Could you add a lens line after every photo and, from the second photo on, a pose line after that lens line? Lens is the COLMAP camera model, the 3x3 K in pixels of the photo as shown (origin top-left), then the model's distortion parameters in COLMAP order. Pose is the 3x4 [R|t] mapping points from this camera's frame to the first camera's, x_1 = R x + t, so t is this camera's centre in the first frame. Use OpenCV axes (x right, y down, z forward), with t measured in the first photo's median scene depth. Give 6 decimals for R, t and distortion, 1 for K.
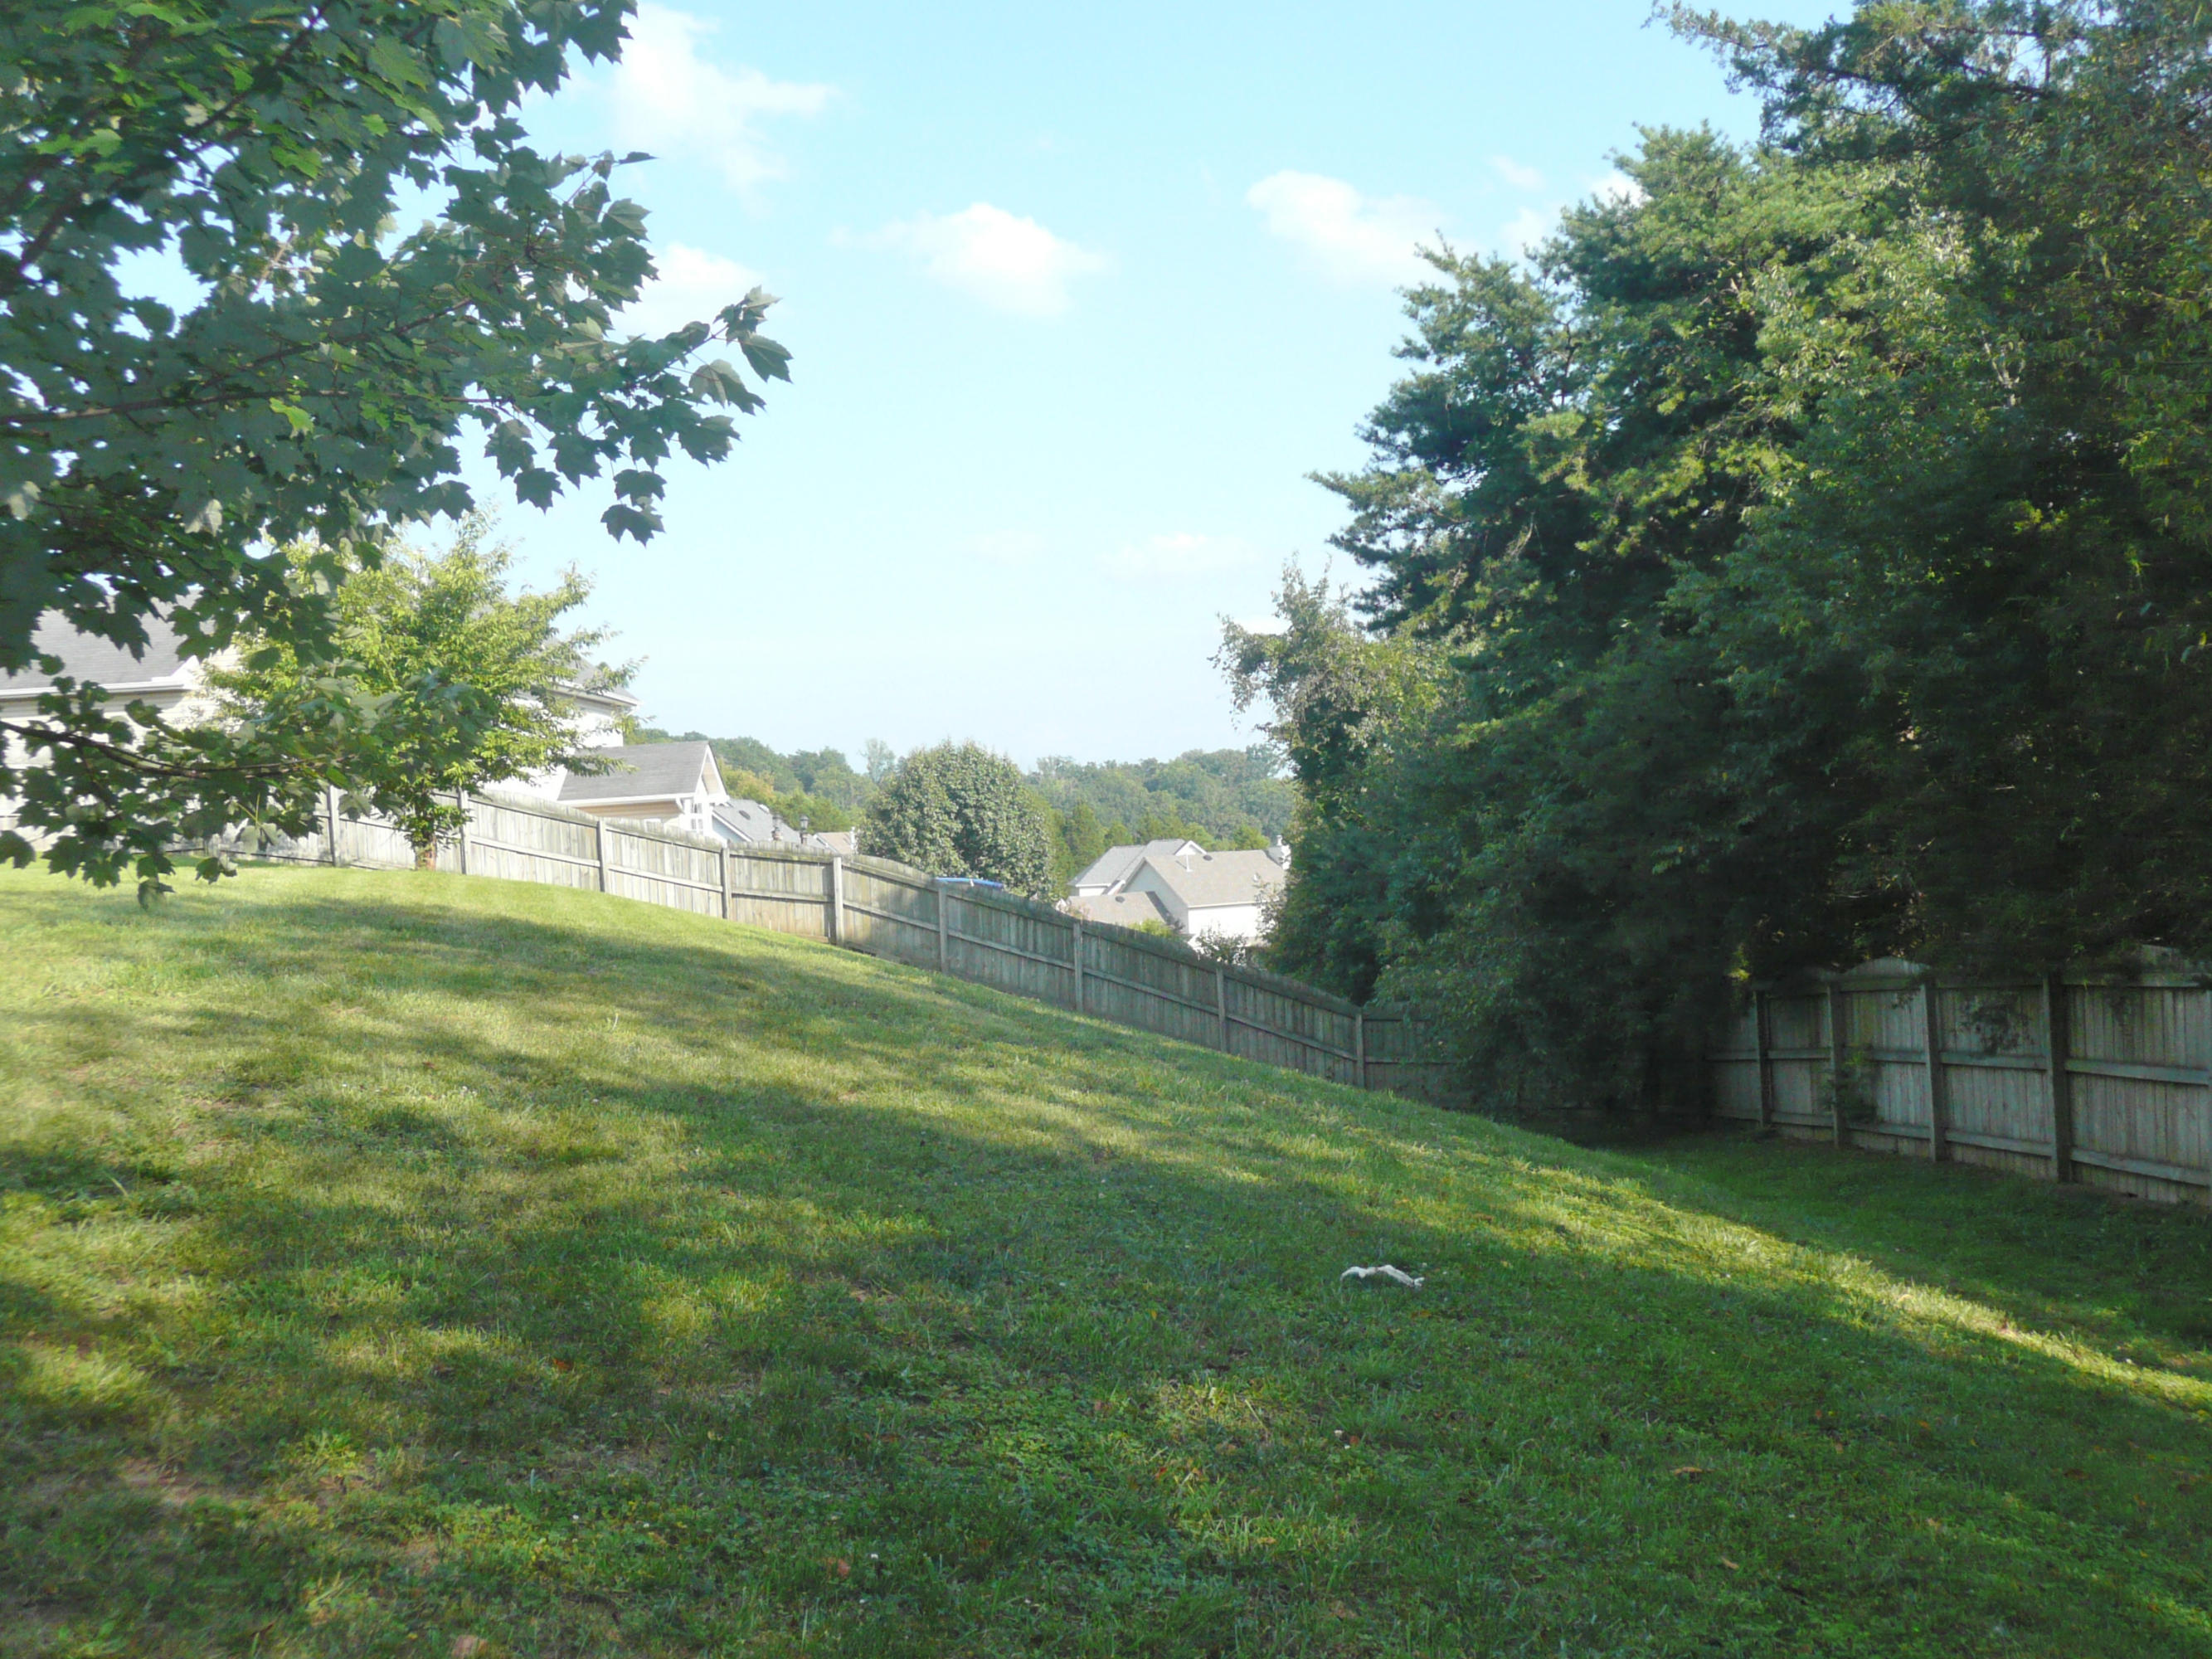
lens RADIAL K [[2268.3, 0, 1106.0], [0, 2268.3, 829.5], [0, 0, 1]] dist [-0.053176, 0.003144]
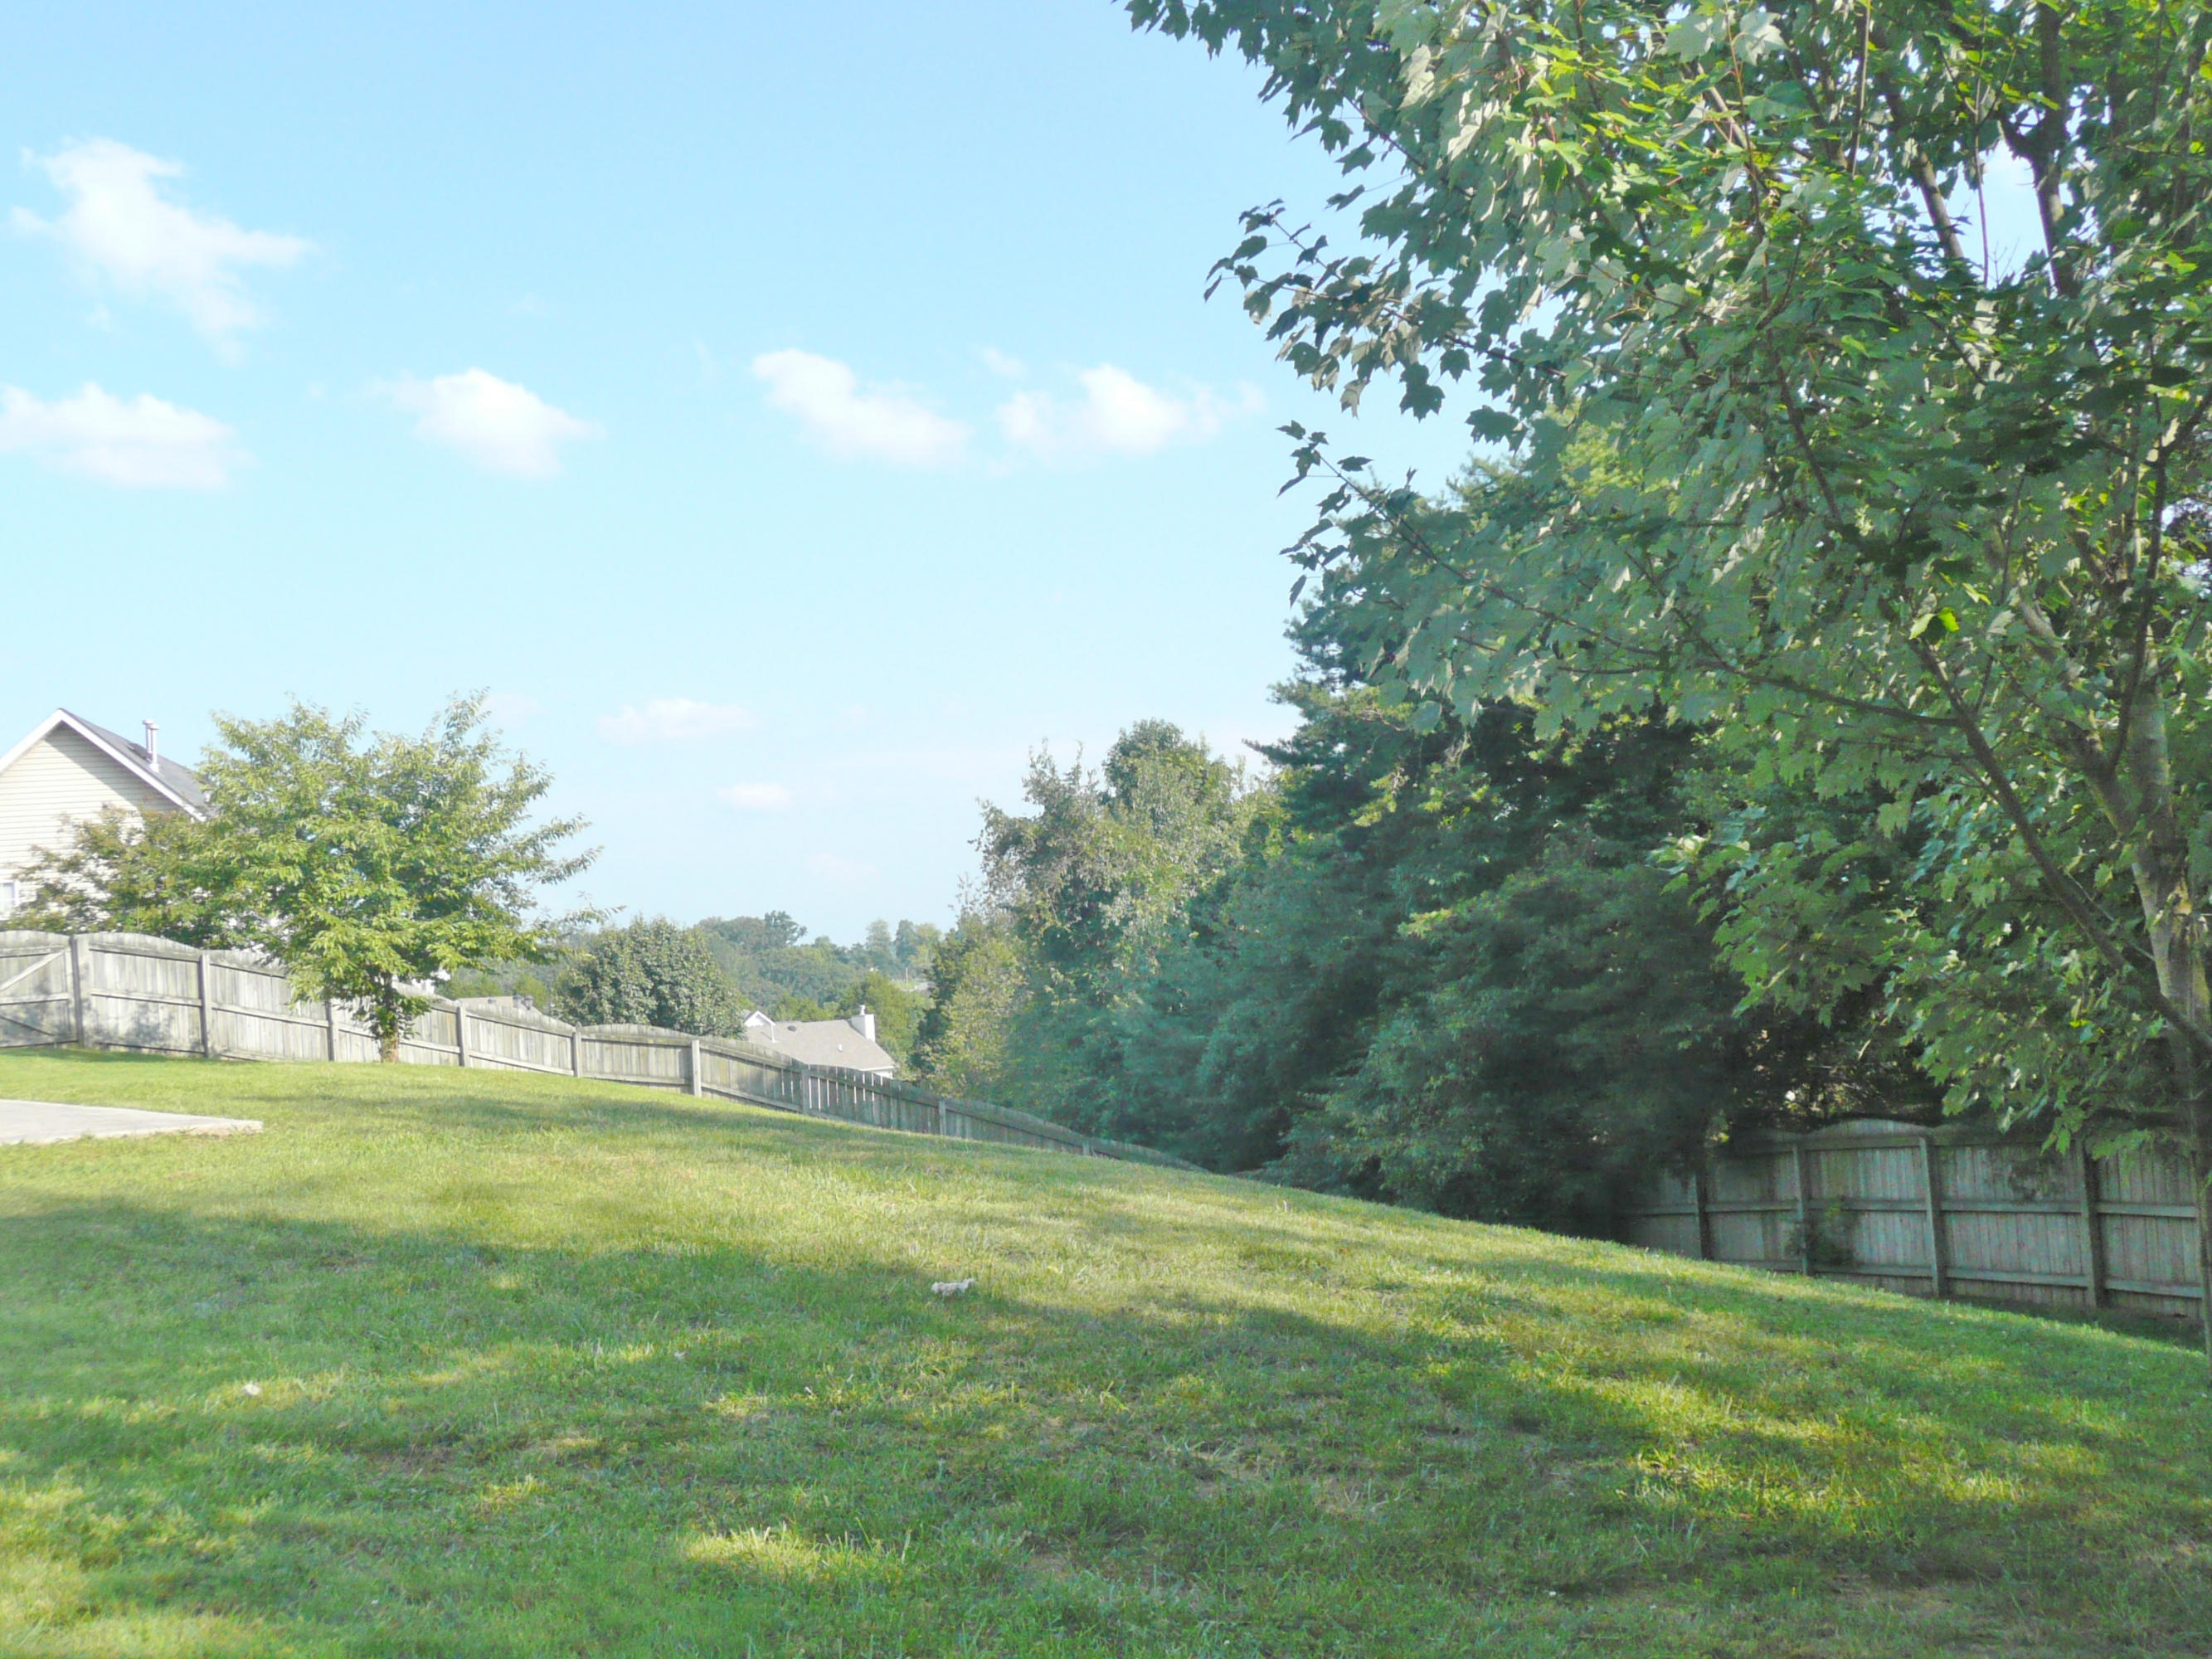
lens RADIAL K [[2247.7, 0, 1099.8], [0, 2247.7, 829.3], [0, 0, 1]] dist [-0.049548, 0.030893]
pose [[0.974914, 0.005882, 0.222502, -0.126666], [0.010510, 0.997319, -0.072416, -0.005495], [-0.222332, 0.072938, 0.972239, -0.015308]]
